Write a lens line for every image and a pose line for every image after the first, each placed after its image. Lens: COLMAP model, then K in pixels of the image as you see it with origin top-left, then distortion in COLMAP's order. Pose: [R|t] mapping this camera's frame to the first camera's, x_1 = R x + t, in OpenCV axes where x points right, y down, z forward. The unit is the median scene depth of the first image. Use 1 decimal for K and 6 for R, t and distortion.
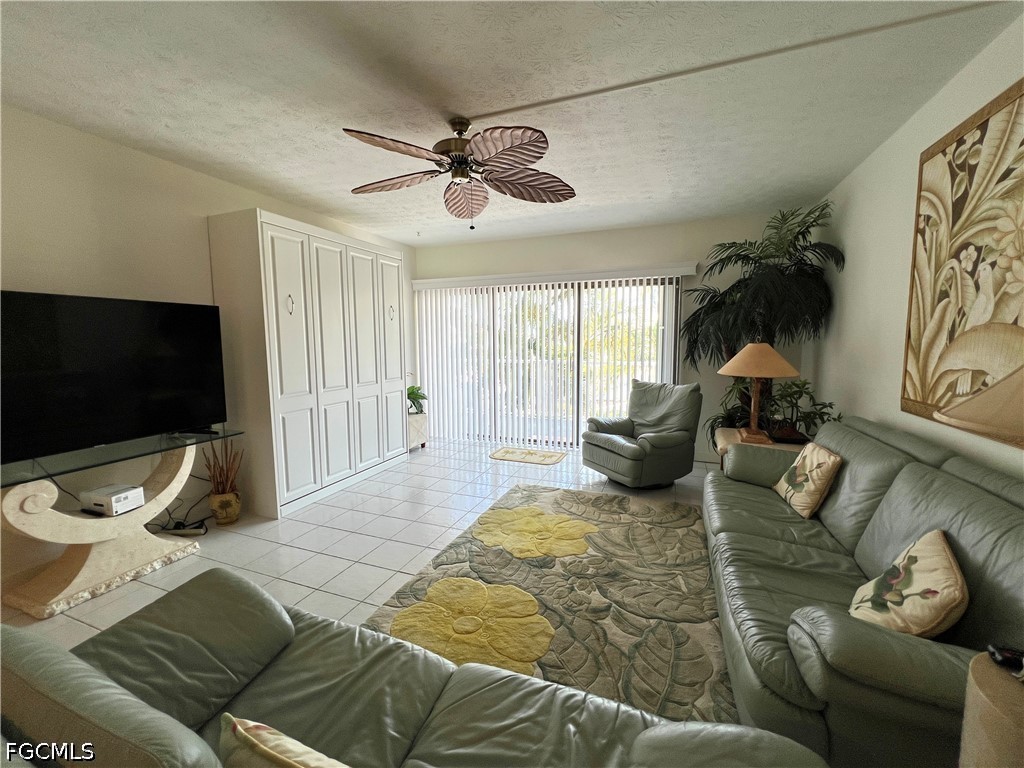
lens RADIAL K [[412.4, 0, 515.7], [0, 412.4, 380.5], [0, 0, 1]] dist [-0.002355, -0.000159]
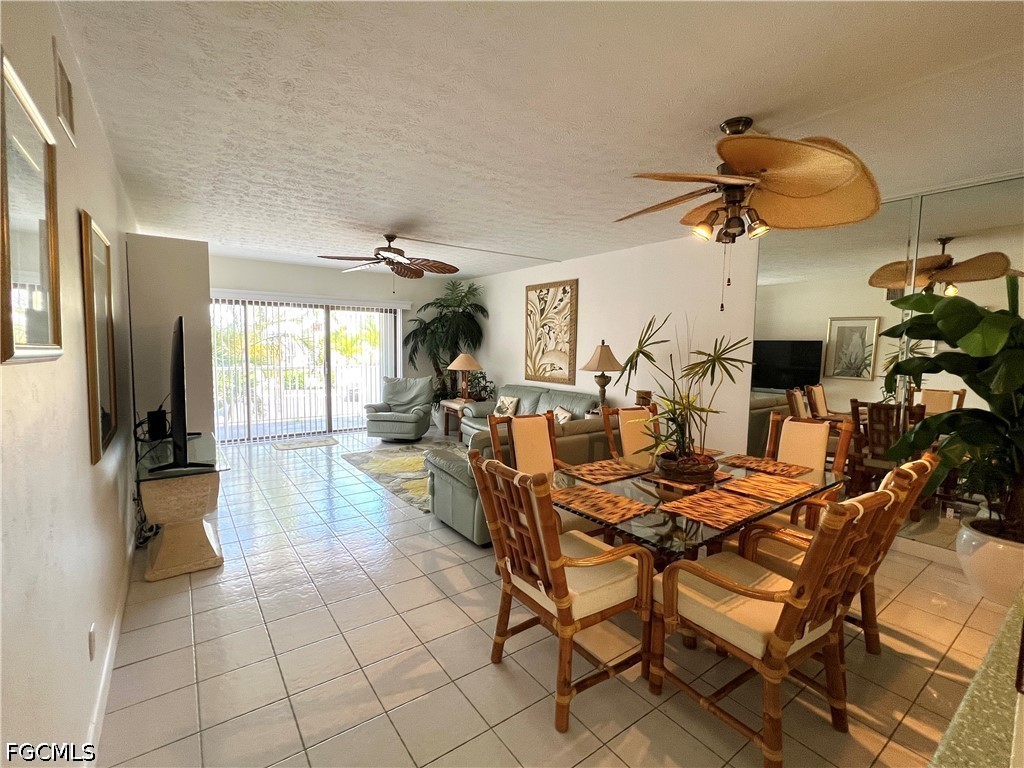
lens RADIAL K [[464.1, 0, 515.7], [0, 464.1, 381.0], [0, 0, 1]] dist [0.000308, 0.000003]
pose [[0.541117, -0.052439, 0.839311, -1.853252], [0.065170, 0.997667, 0.020317, 0.018661], [-0.838418, 0.043704, 0.543273, -0.666530]]
